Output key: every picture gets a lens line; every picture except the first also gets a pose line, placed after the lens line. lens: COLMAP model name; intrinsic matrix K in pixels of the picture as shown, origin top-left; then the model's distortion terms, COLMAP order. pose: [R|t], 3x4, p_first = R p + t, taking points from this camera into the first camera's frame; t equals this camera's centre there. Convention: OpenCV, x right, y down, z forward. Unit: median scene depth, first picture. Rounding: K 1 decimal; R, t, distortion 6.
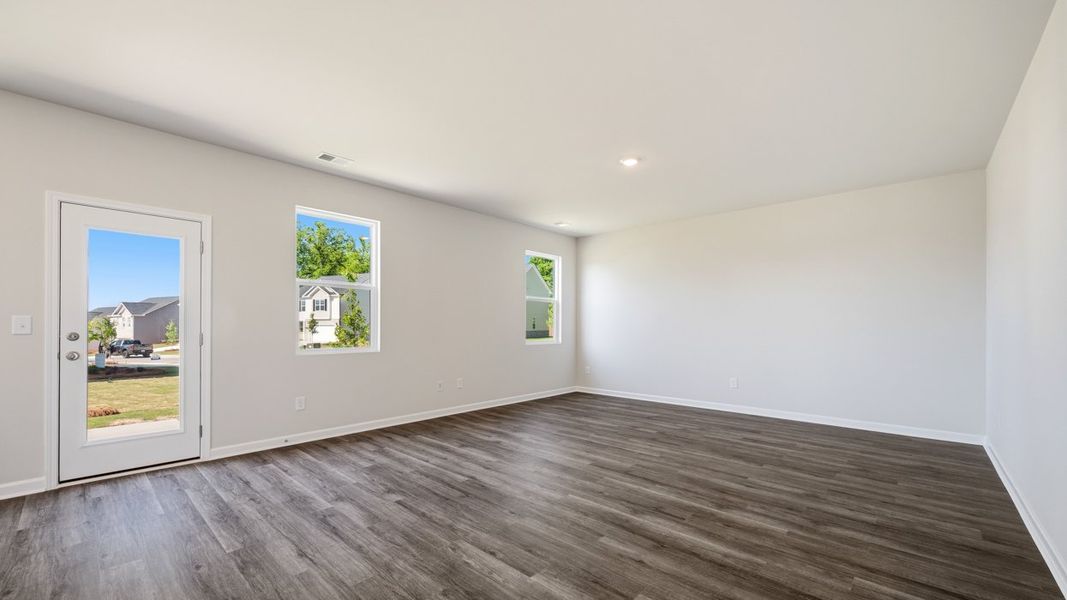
lens RADIAL K [[421.9, 0, 536.3], [0, 421.9, 329.5], [0, 0, 1]] dist [-0.002114, -0.000101]
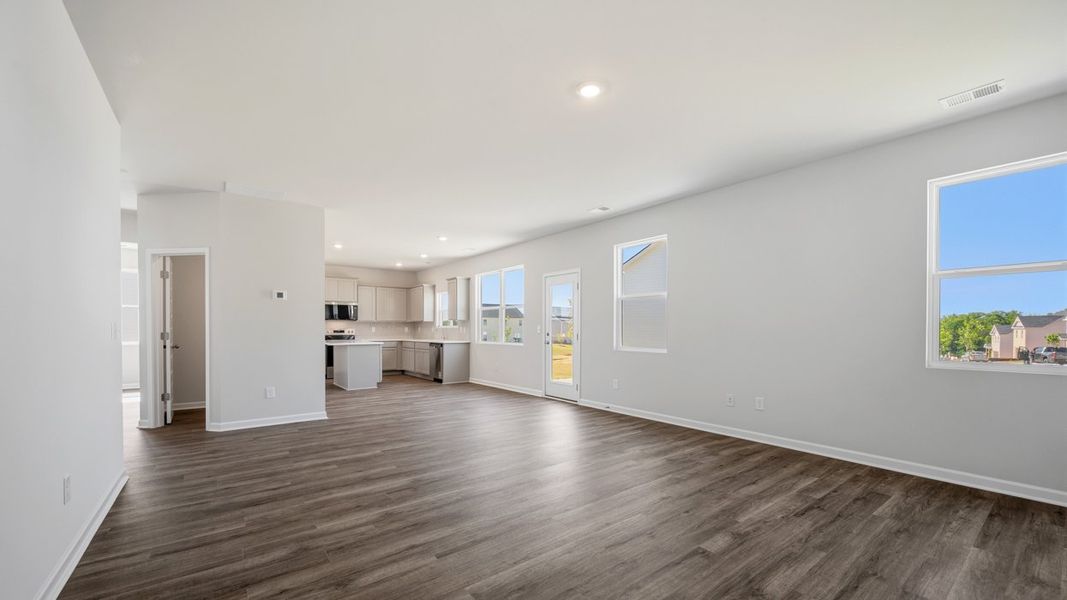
lens RADIAL K [[421.9, 0, 536.3], [0, 421.9, 329.5], [0, 0, 1]] dist [-0.002114, -0.000101]
pose [[-0.177814, 0.000345, -0.984064, 1.216536], [-0.011105, 0.999936, 0.002357, -0.010104], [0.984001, 0.011348, -0.177799, 1.370326]]
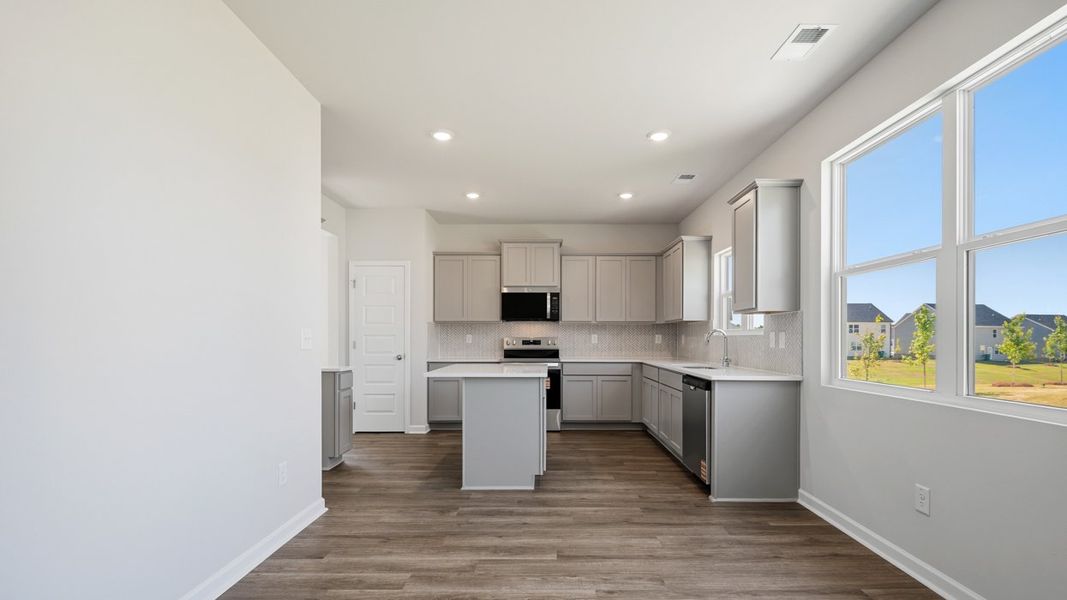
lens RADIAL K [[466.4, 0, 548.1], [0, 466.4, 338.1], [0, 0, 1]] dist [-0.001449, -0.000185]
pose [[-0.739620, -0.000550, -0.673024, -0.545361], [-0.009831, 0.999902, 0.009987, -0.007362], [0.672952, 0.014003, -0.739553, 0.758510]]
